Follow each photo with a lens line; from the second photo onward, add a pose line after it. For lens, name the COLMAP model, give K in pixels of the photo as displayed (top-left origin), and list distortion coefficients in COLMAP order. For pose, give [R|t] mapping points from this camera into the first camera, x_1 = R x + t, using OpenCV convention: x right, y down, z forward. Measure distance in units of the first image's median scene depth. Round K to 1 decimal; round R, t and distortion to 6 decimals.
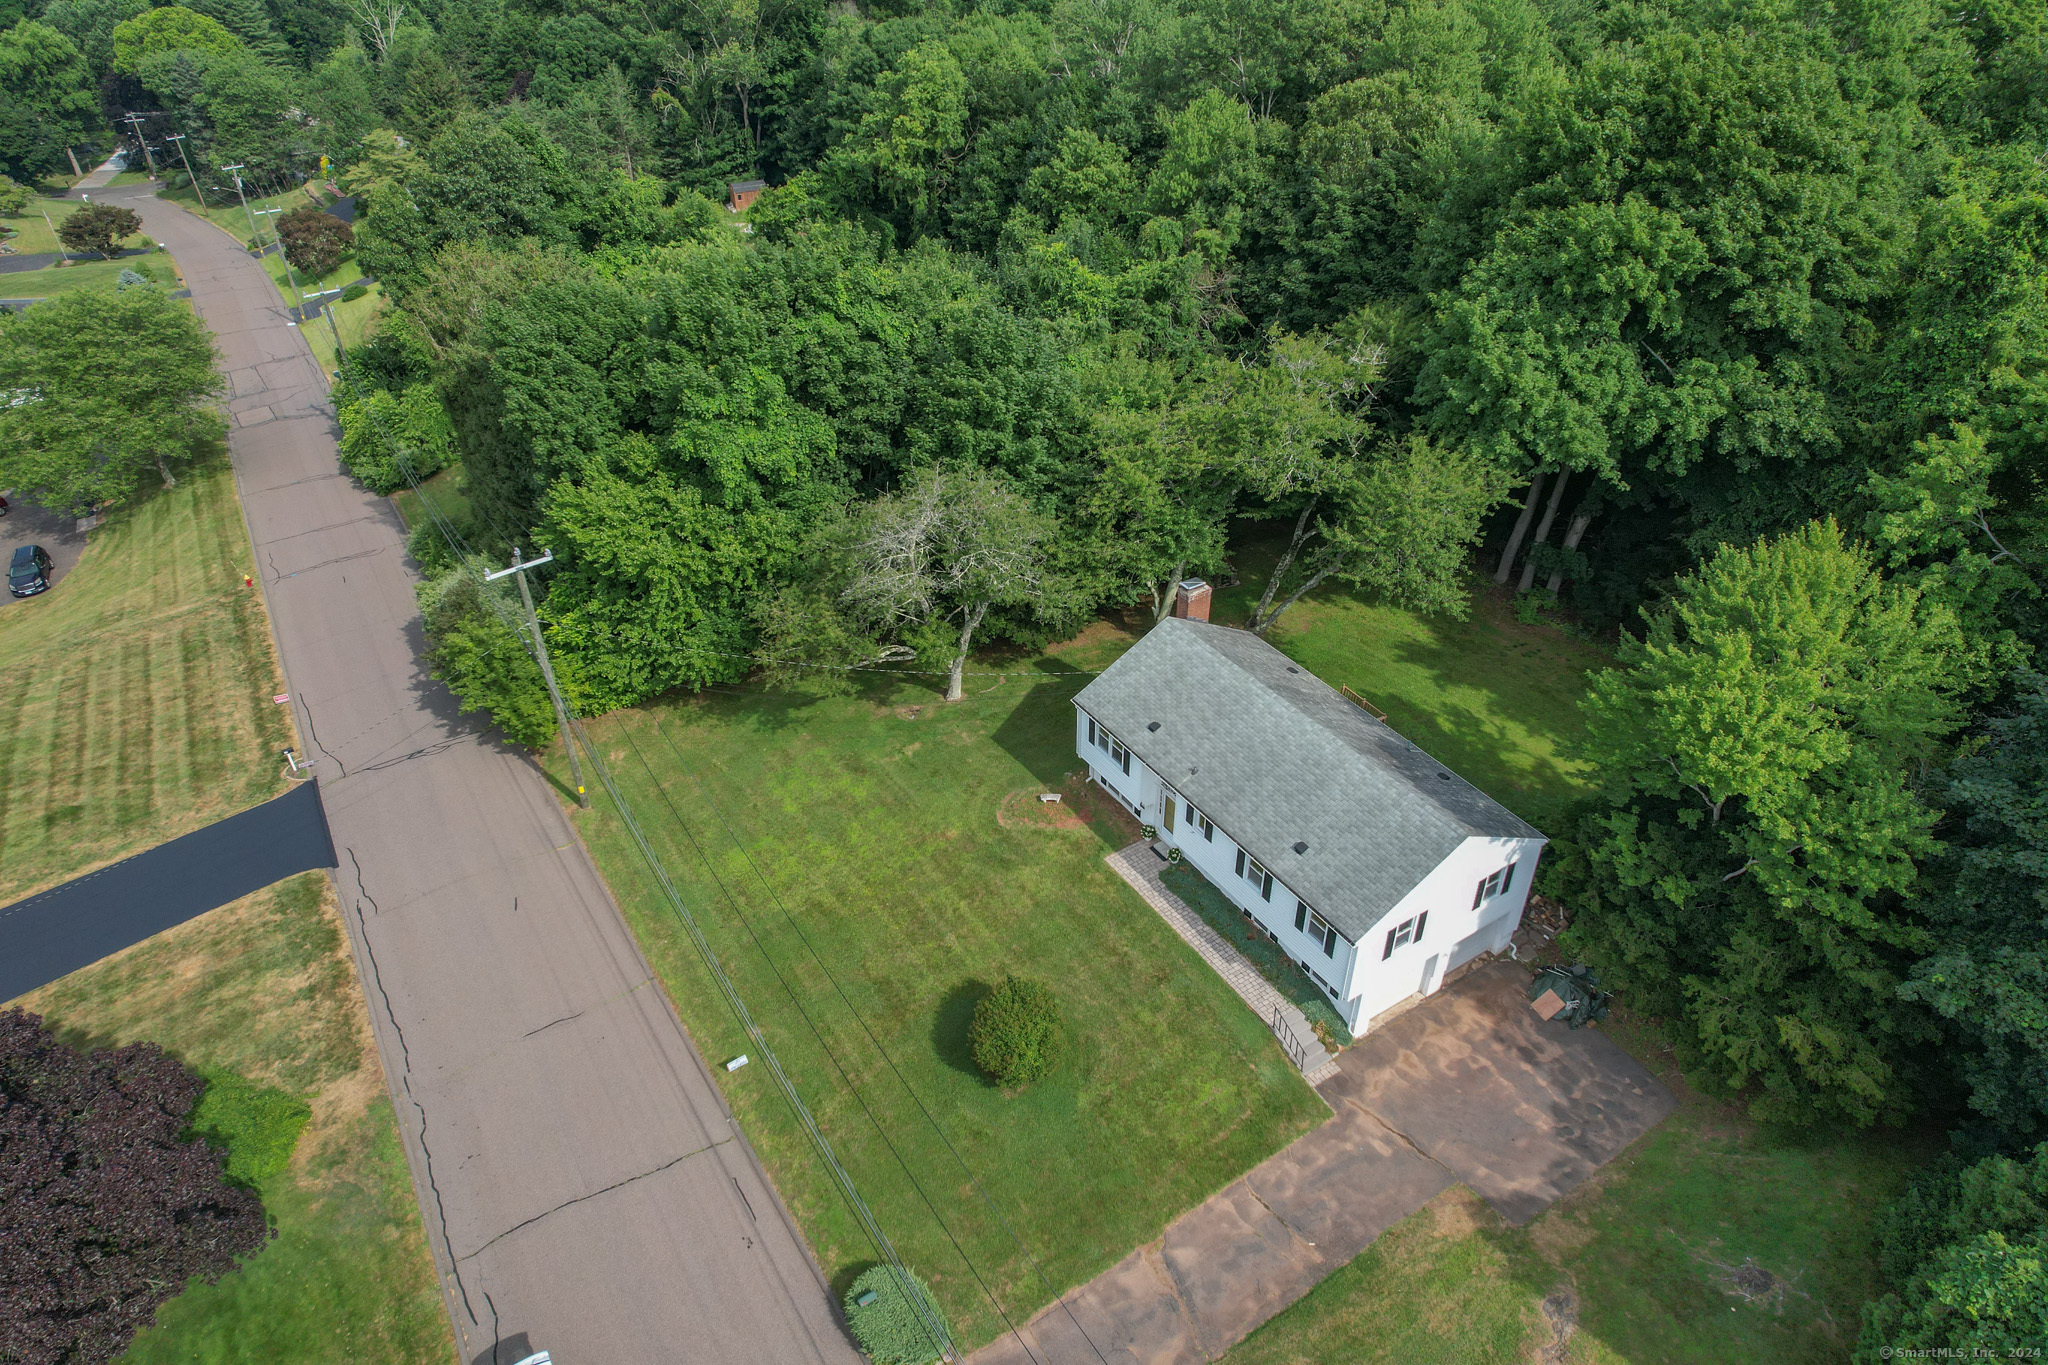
lens RADIAL K [[1307.1, 0, 1027.4], [0, 1307.1, 678.2], [0, 0, 1]] dist [-0.072669, 0.066839]
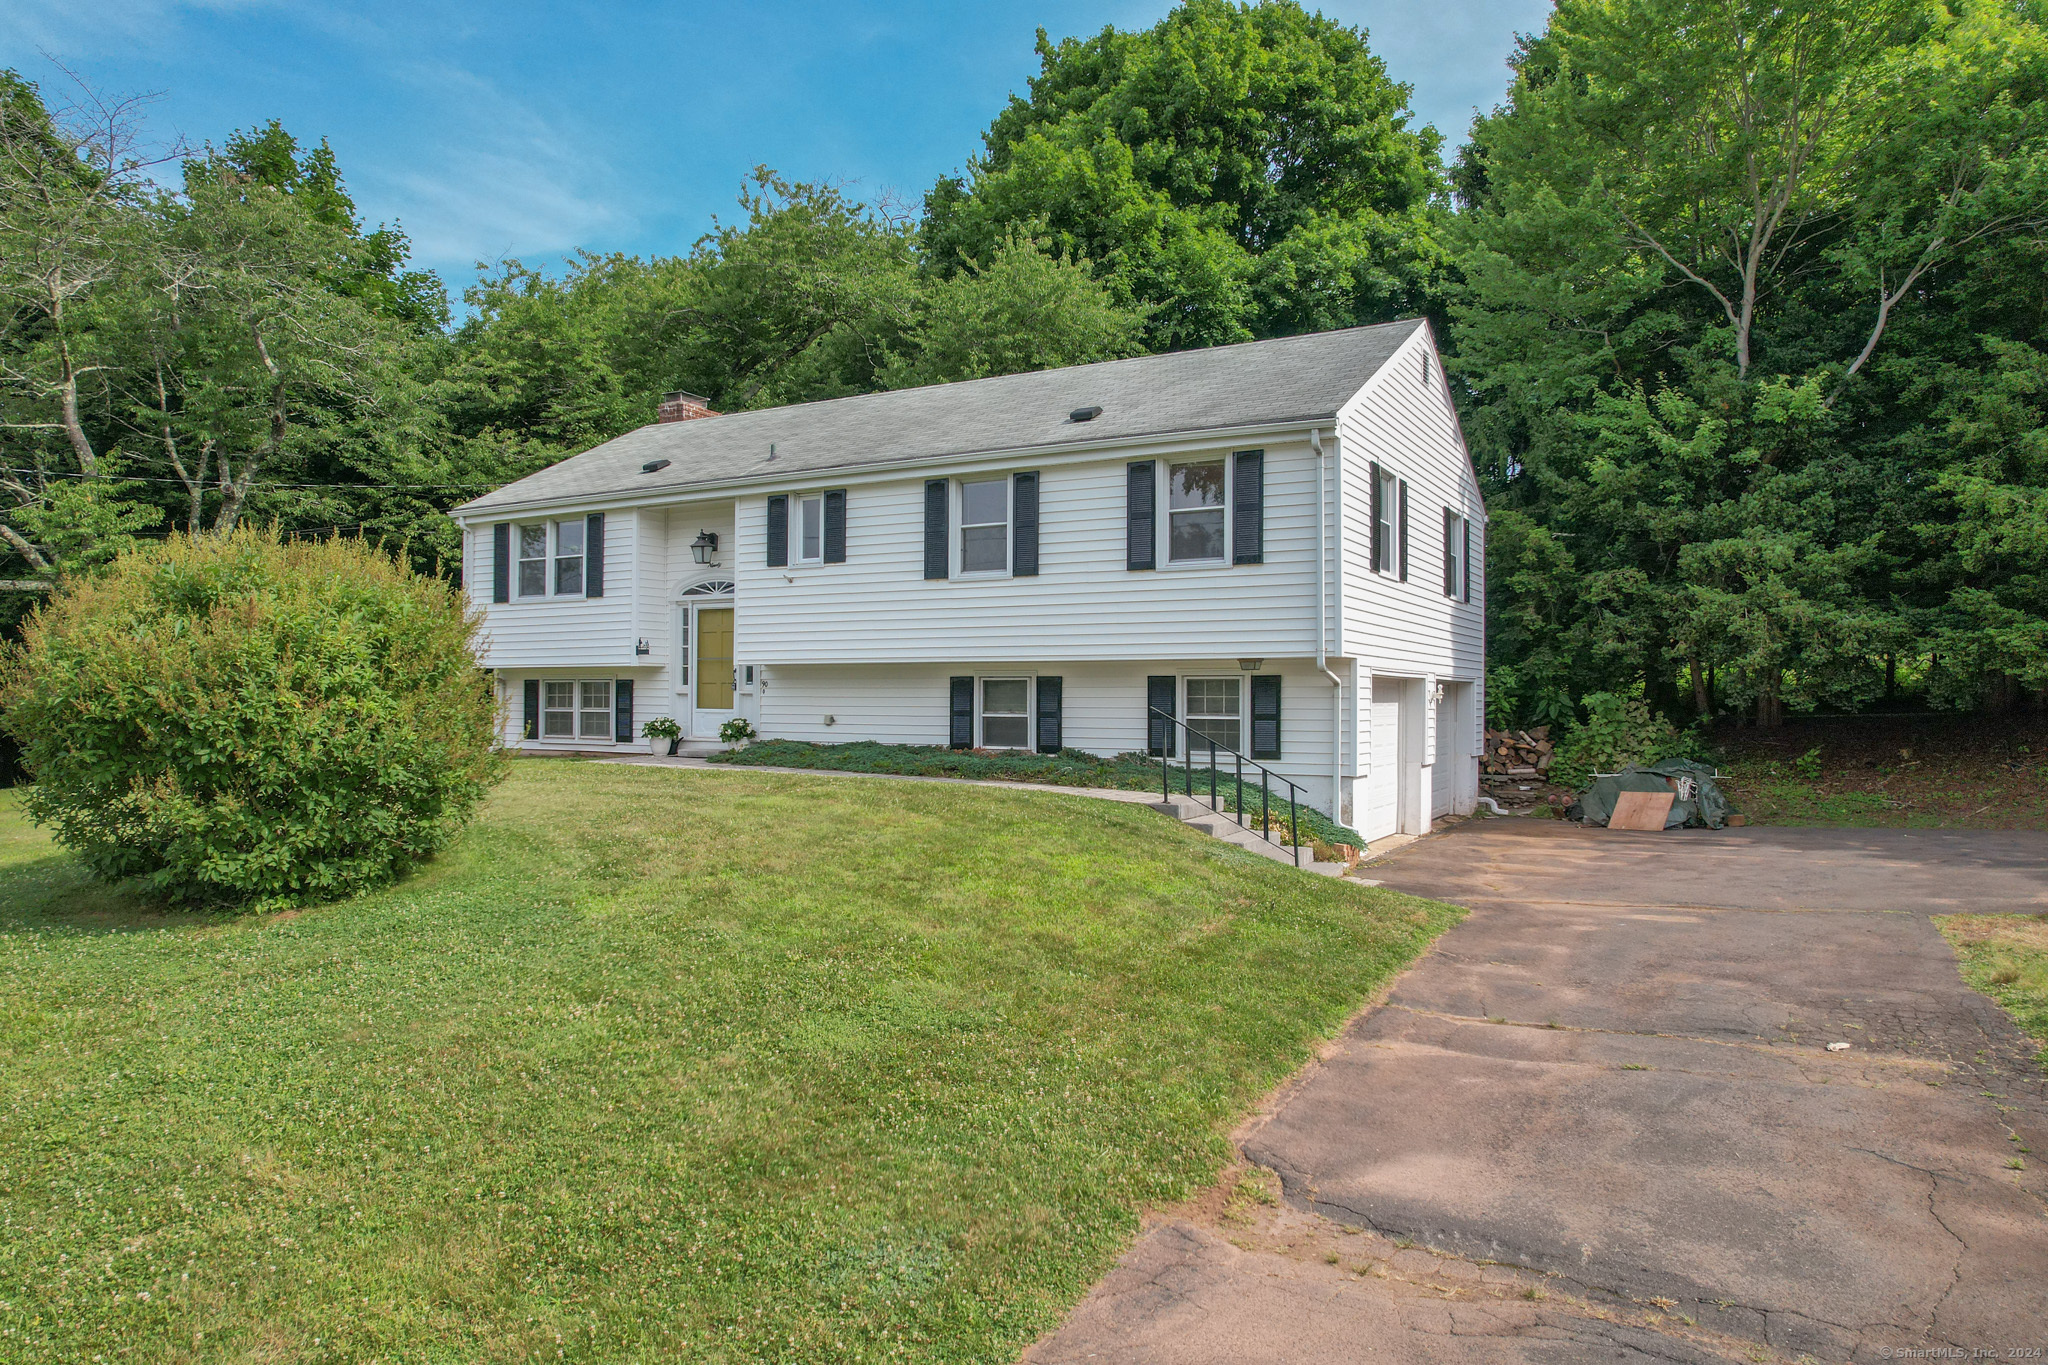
lens RADIAL K [[1302.4, 0, 1030.2], [0, 1302.4, 680.8], [0, 0, 1]] dist [-0.074963, 0.070776]
pose [[0.882153, 0.014310, 0.470745, 0.002442], [0.260449, 0.817964, -0.512934, 0.395803], [-0.392392, 0.575092, 0.717842, 0.743046]]
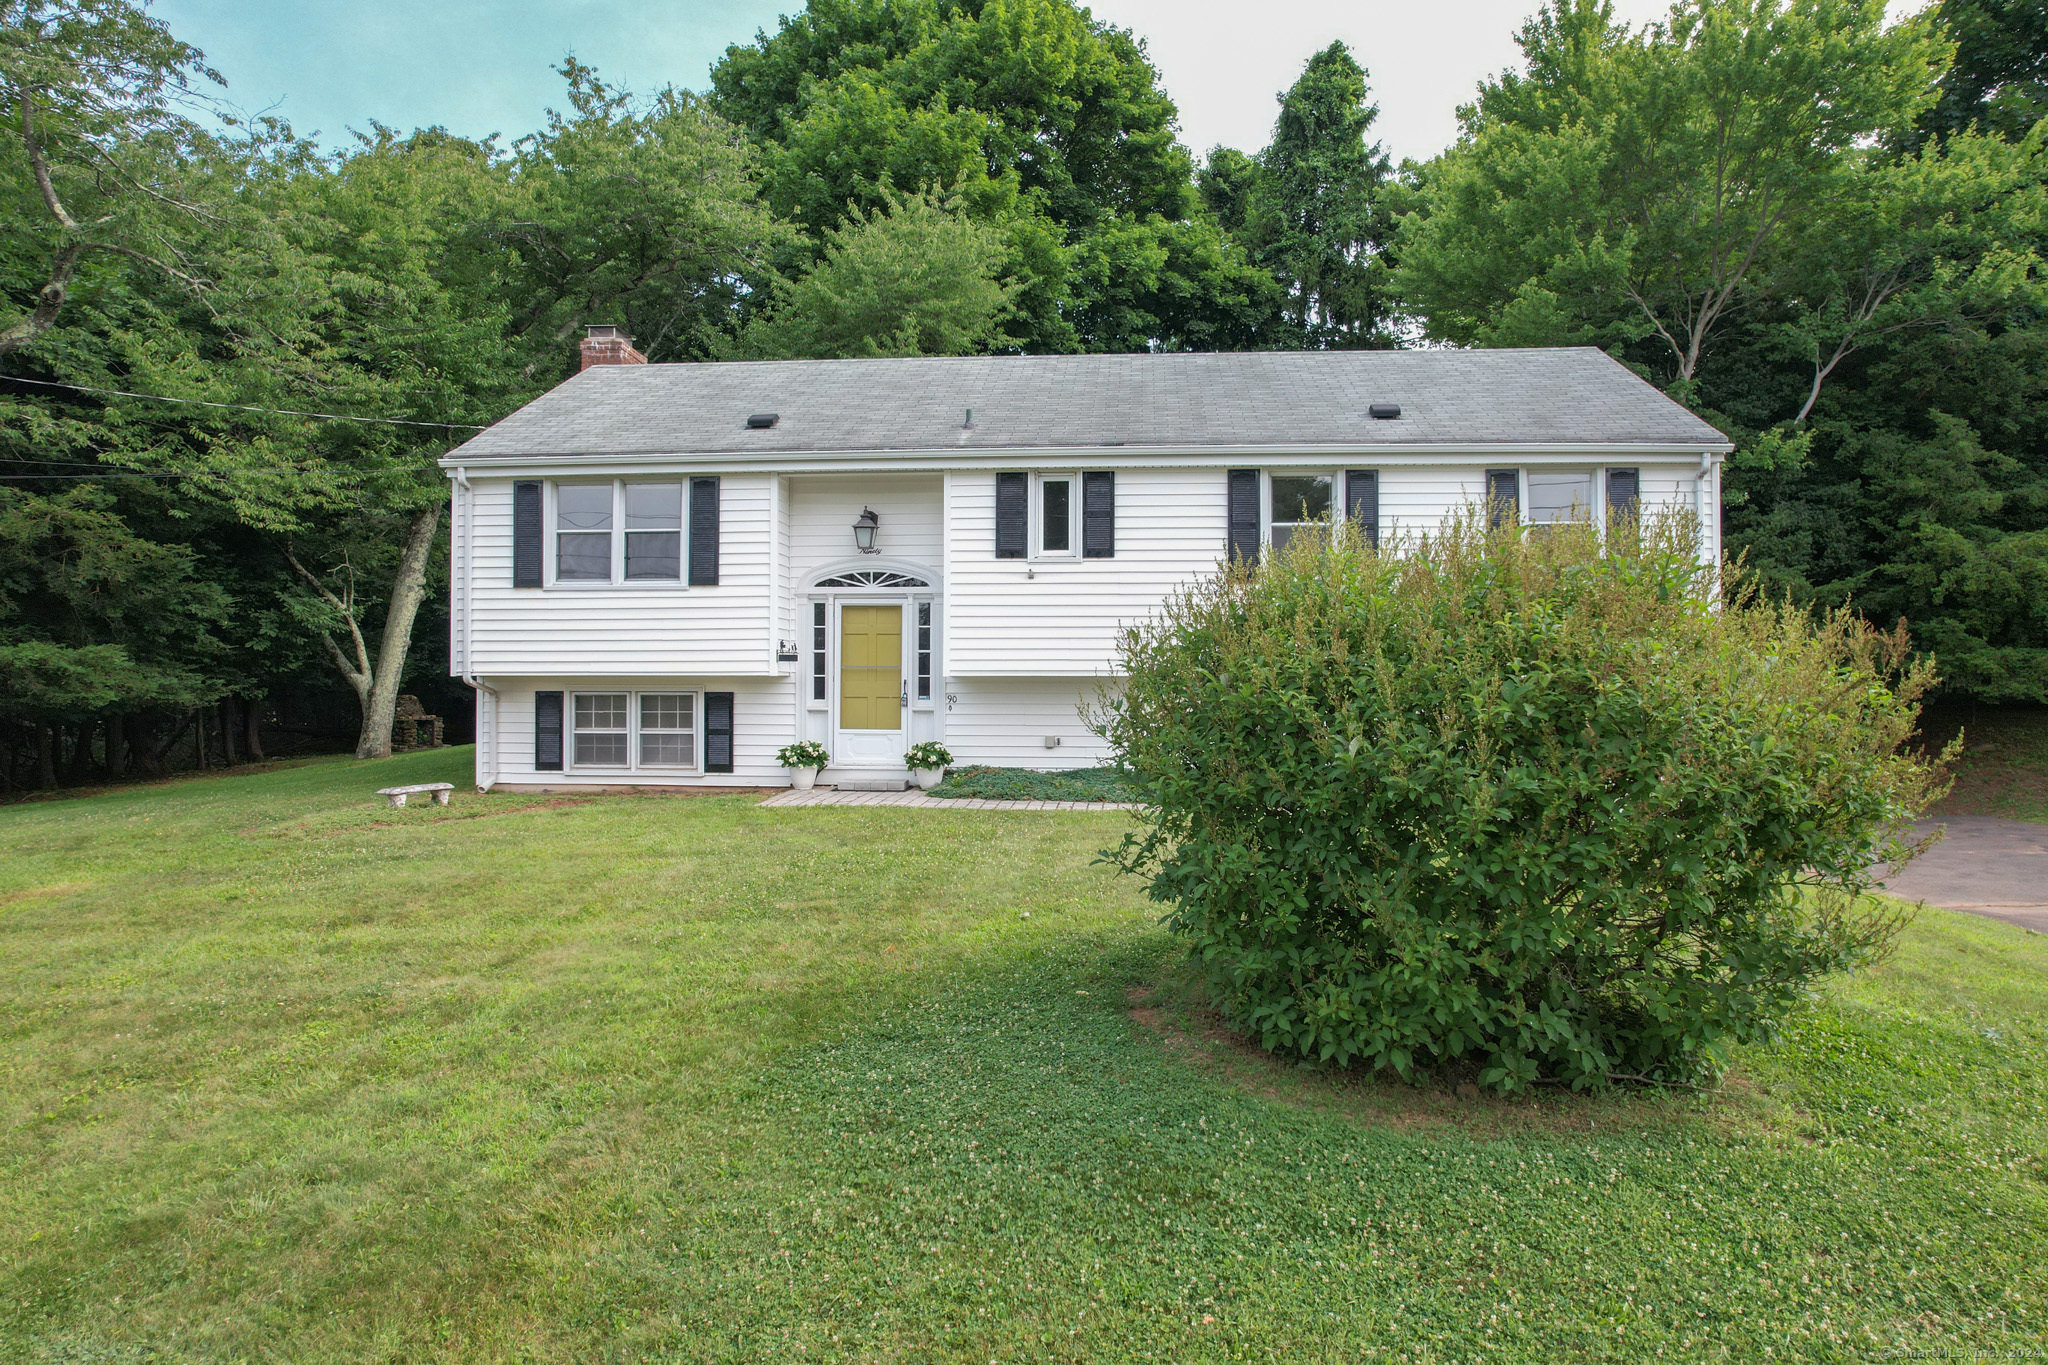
lens RADIAL K [[1311.3, 0, 1028.8], [0, 1311.3, 679.0], [0, 0, 1]] dist [-0.072033, 0.067055]
pose [[0.605137, 0.014704, 0.795985, -0.153929], [0.446328, 0.821660, -0.354493, 0.277560], [-0.659242, 0.569788, 0.490655, 0.904401]]
